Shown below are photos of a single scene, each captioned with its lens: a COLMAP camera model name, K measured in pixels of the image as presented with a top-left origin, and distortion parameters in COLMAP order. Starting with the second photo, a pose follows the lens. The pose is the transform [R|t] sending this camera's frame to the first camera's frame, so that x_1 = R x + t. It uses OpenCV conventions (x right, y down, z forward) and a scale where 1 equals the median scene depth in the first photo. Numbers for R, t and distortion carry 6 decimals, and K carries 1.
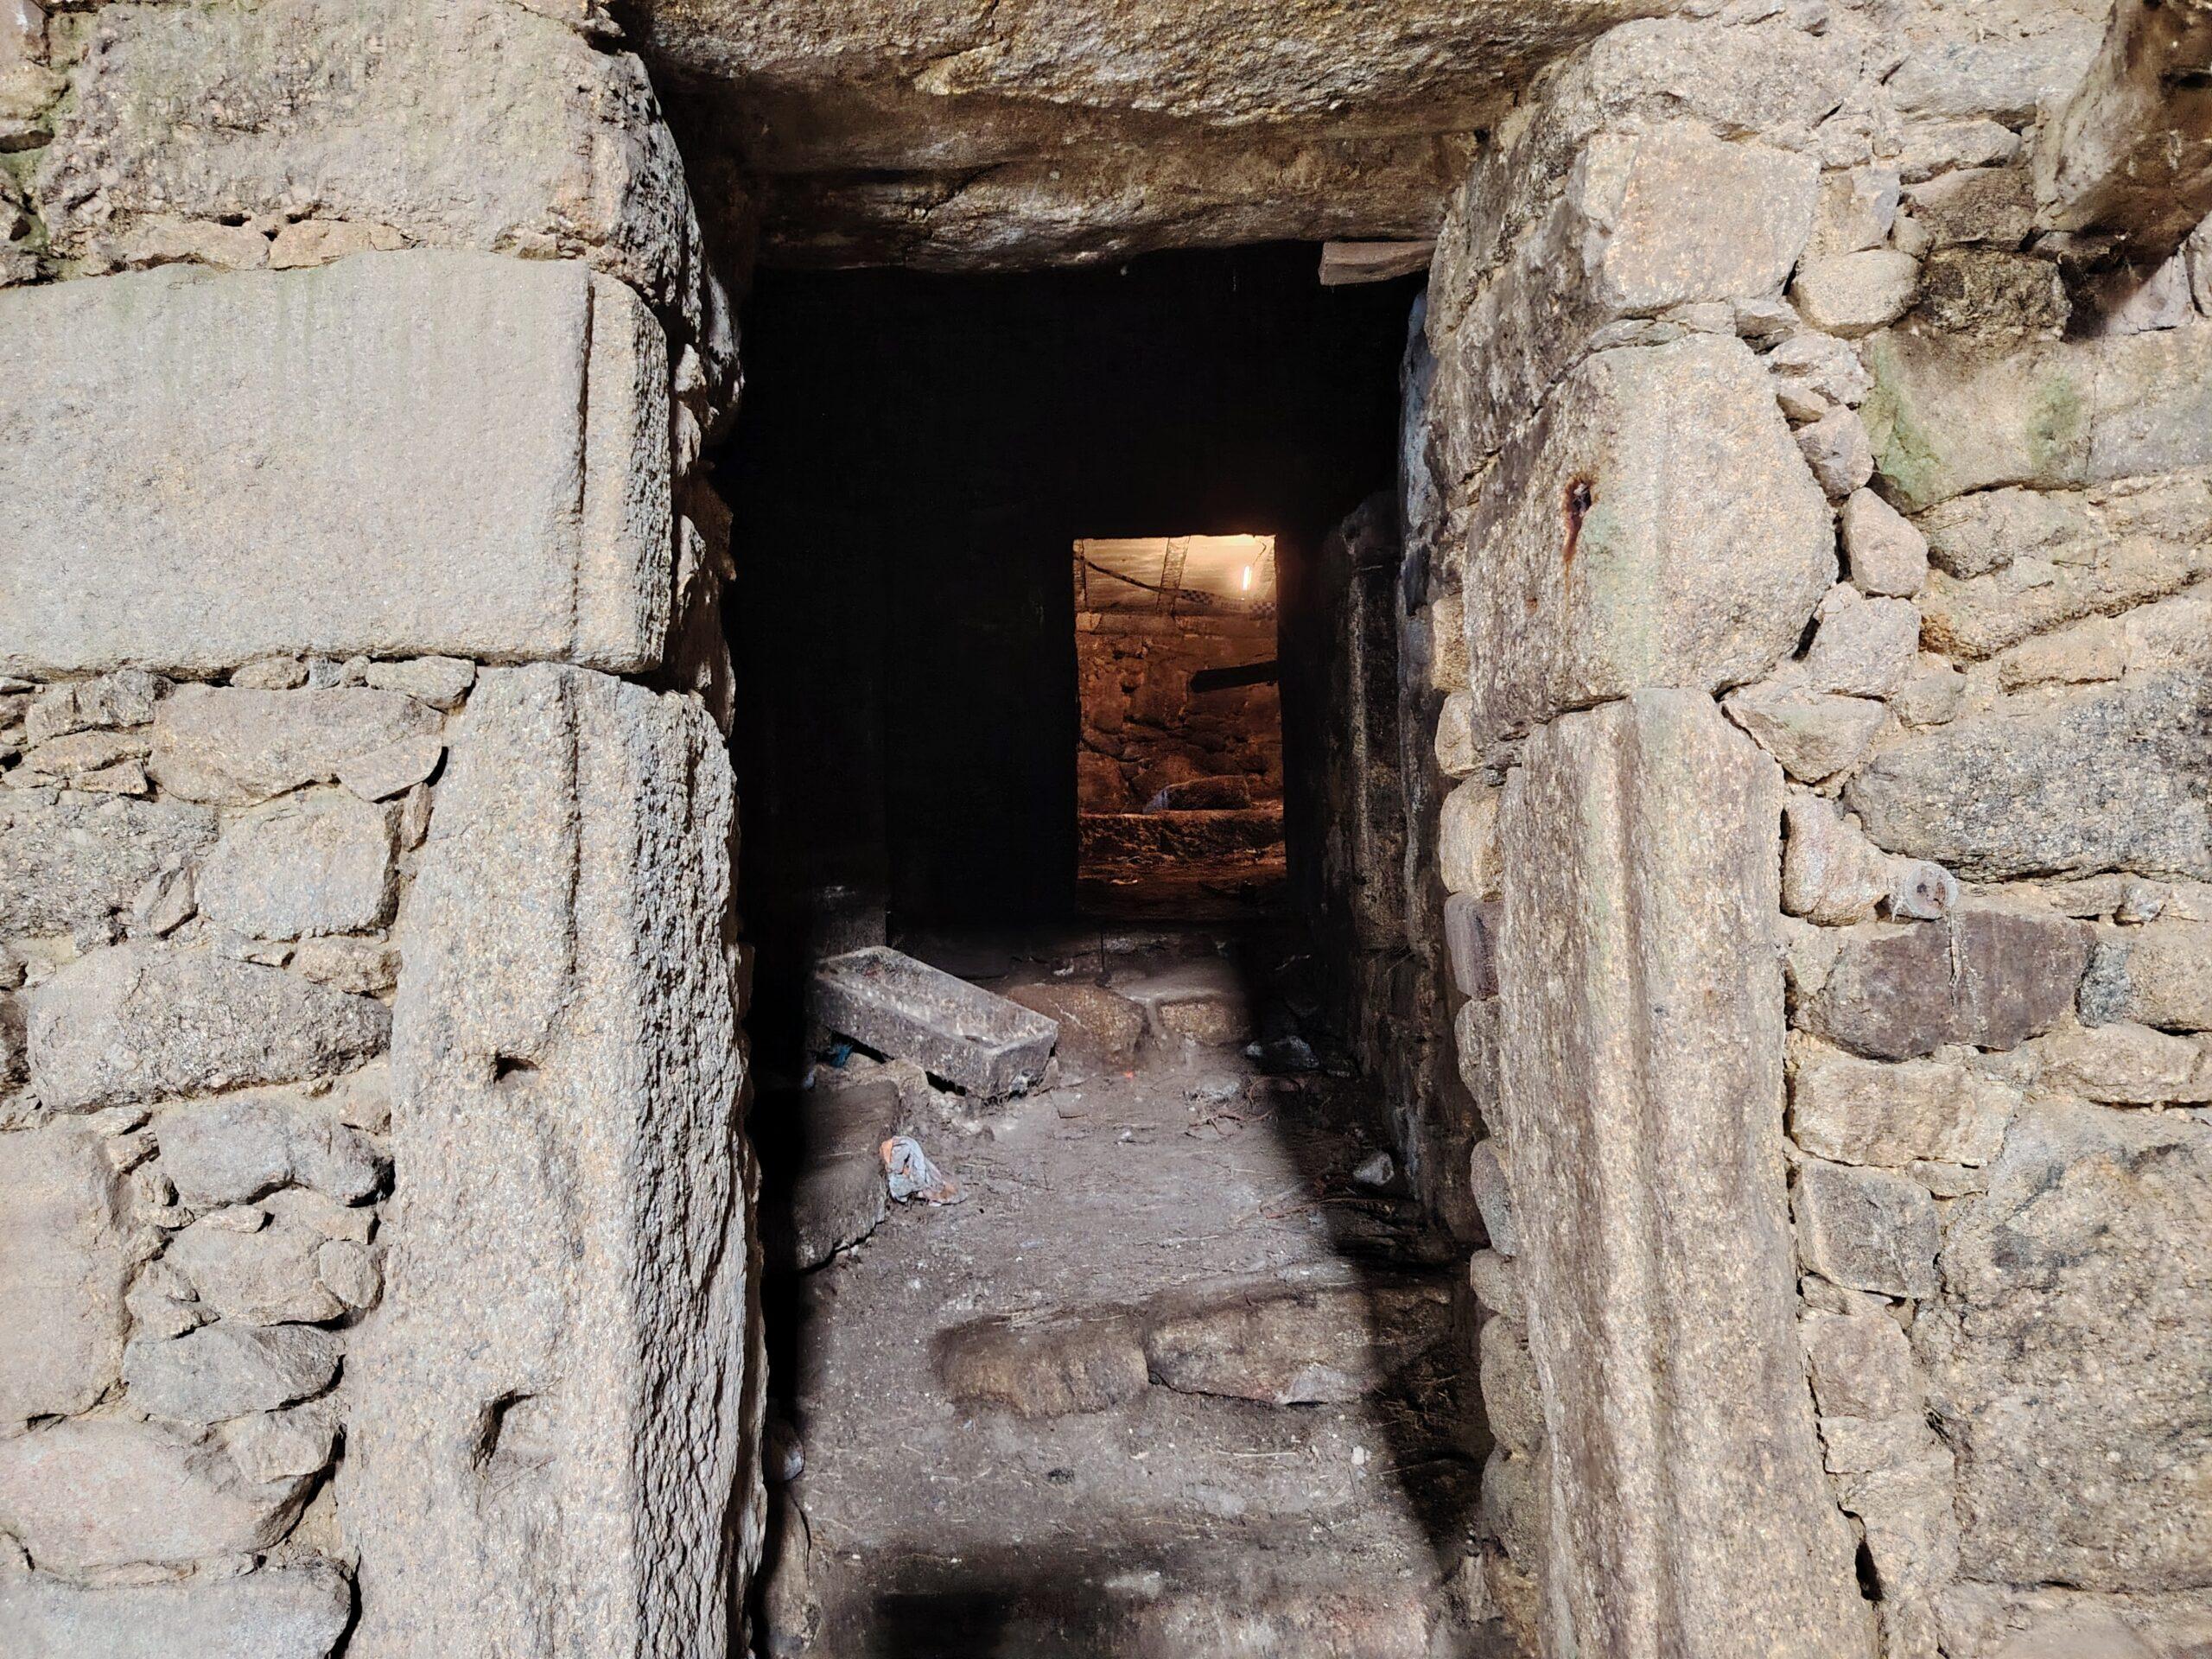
lens RADIAL K [[1537.7, 0, 1104.6], [0, 1537.7, 847.3], [0, 0, 1]] dist [-0.009495, -0.002687]
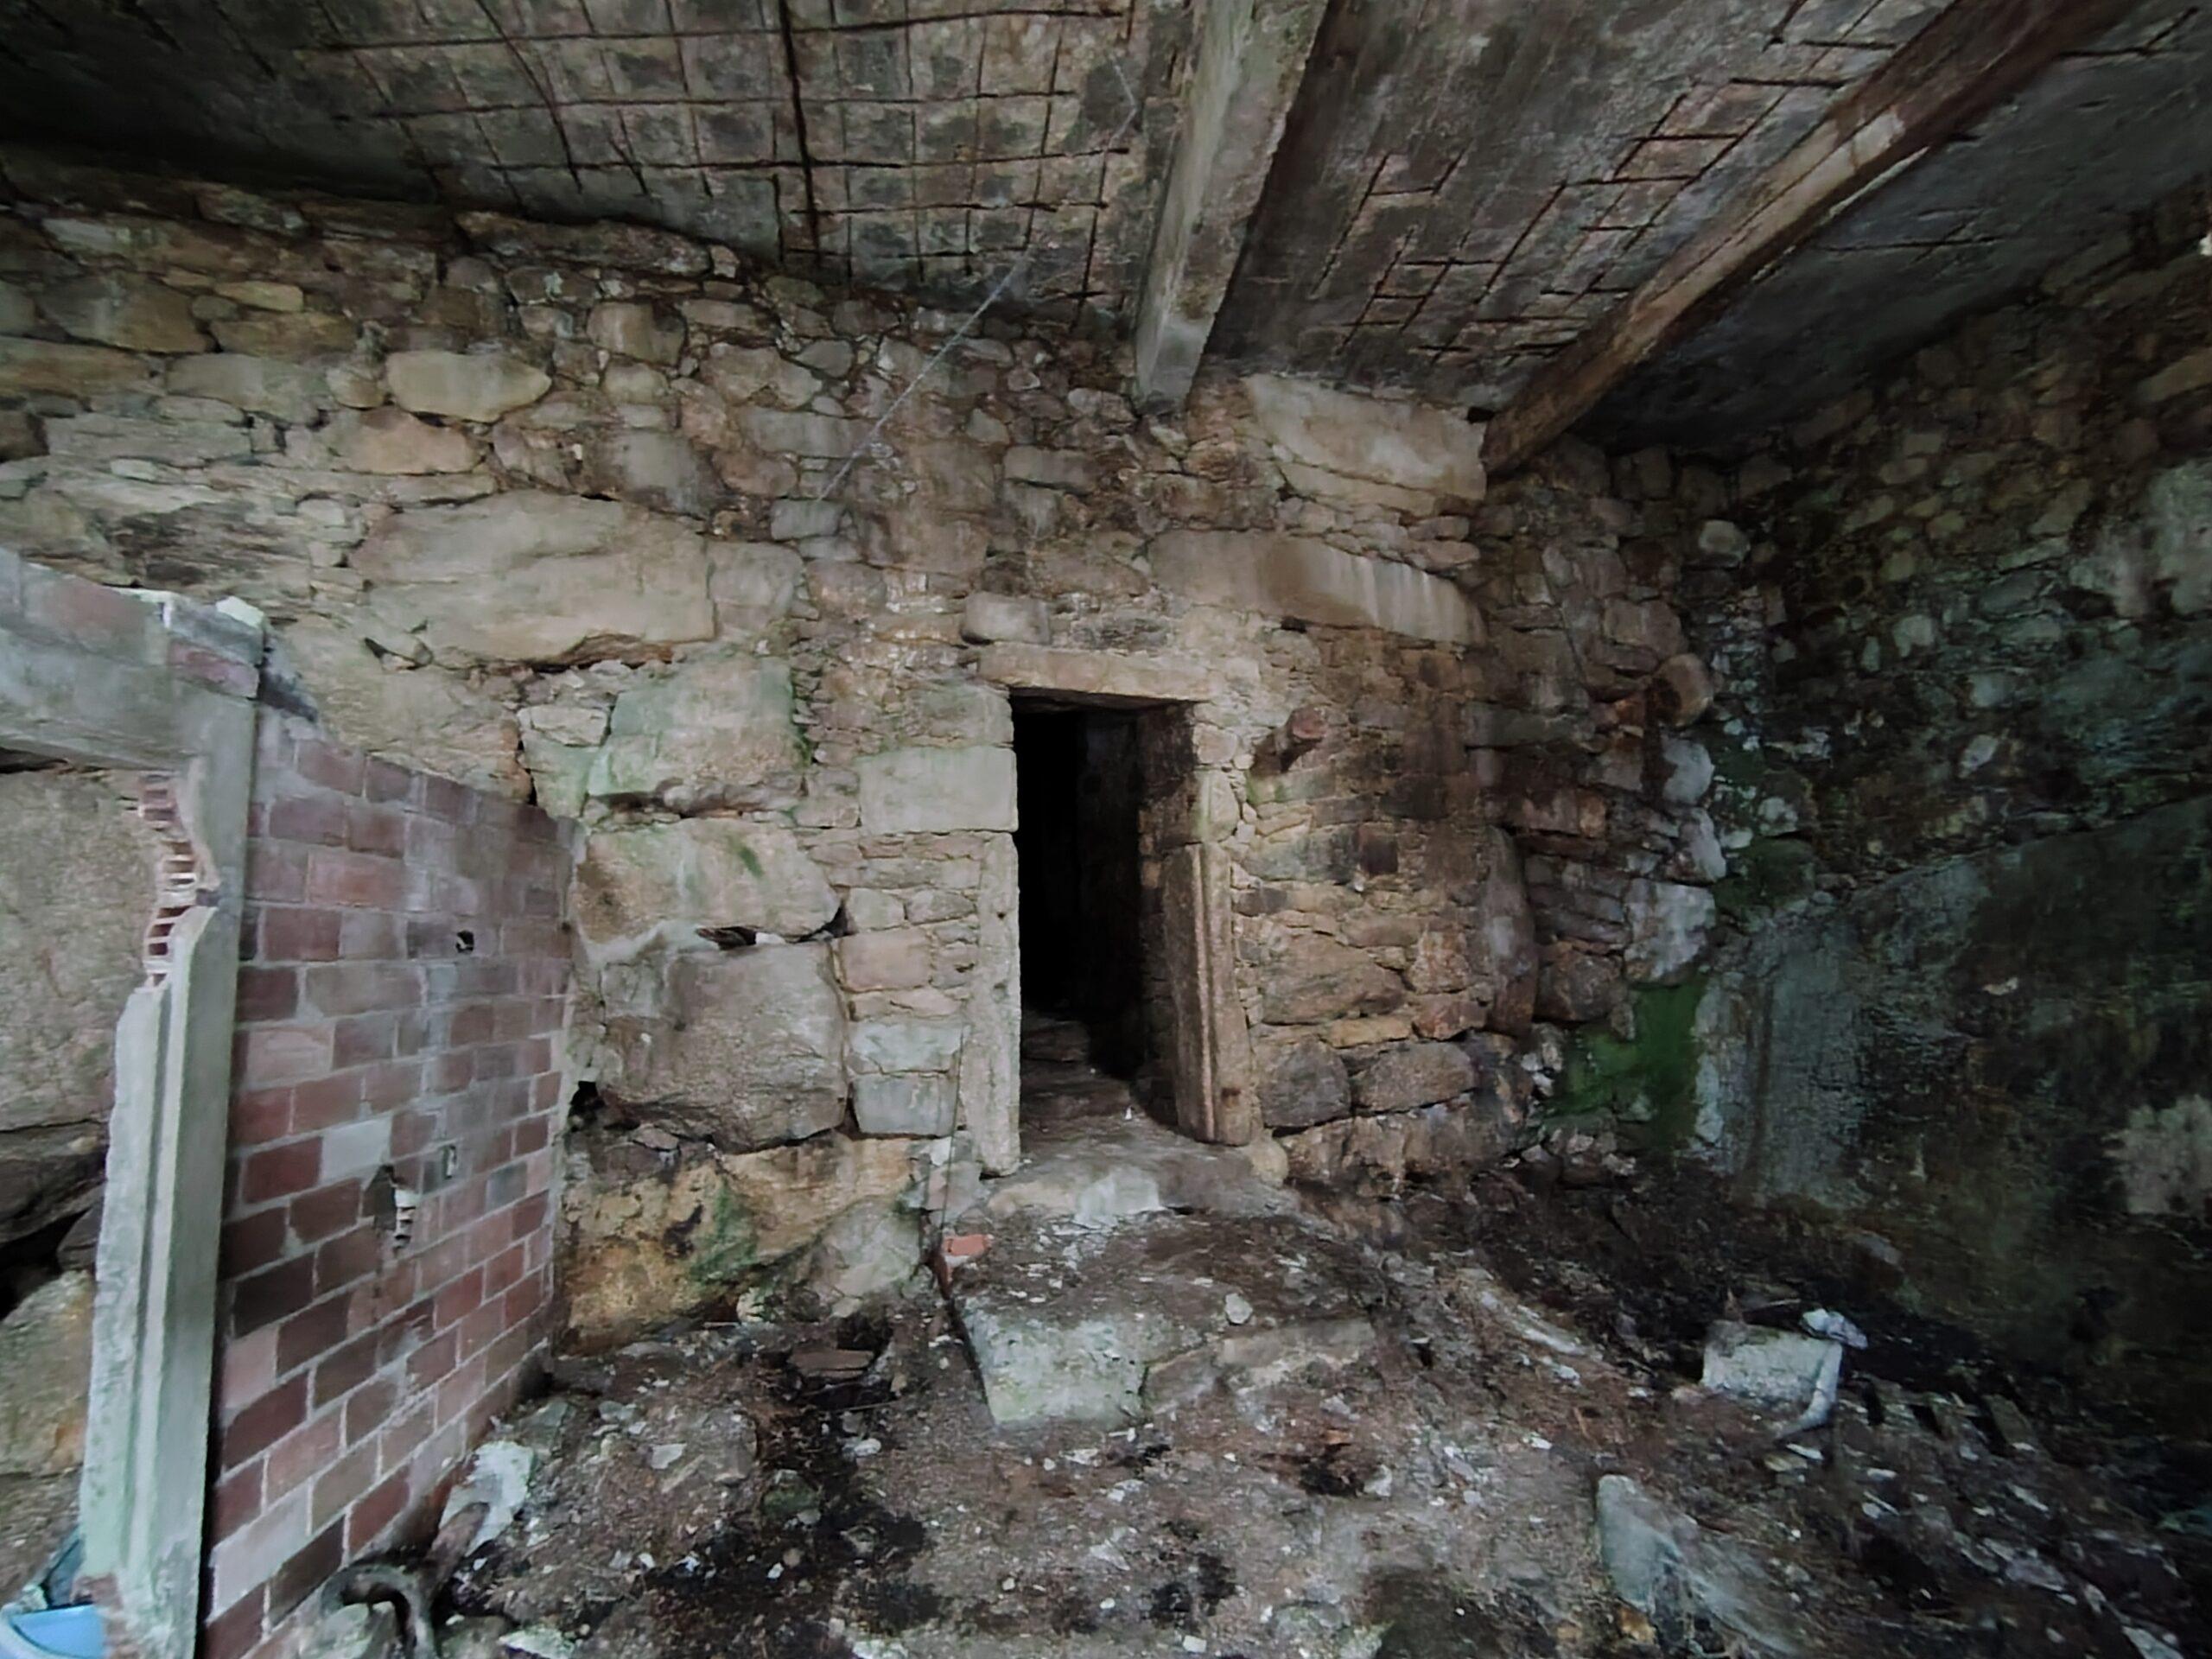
lens RADIAL K [[1117.4, 0, 1104.2], [0, 1117.4, 821.4], [0, 0, 1]] dist [0.000662, -0.000936]
pose [[0.929305, 0.029384, 0.368141, -1.266399], [-0.004596, 0.997673, -0.068030, 0.077321], [-0.369283, 0.061529, 0.927278, -2.195227]]
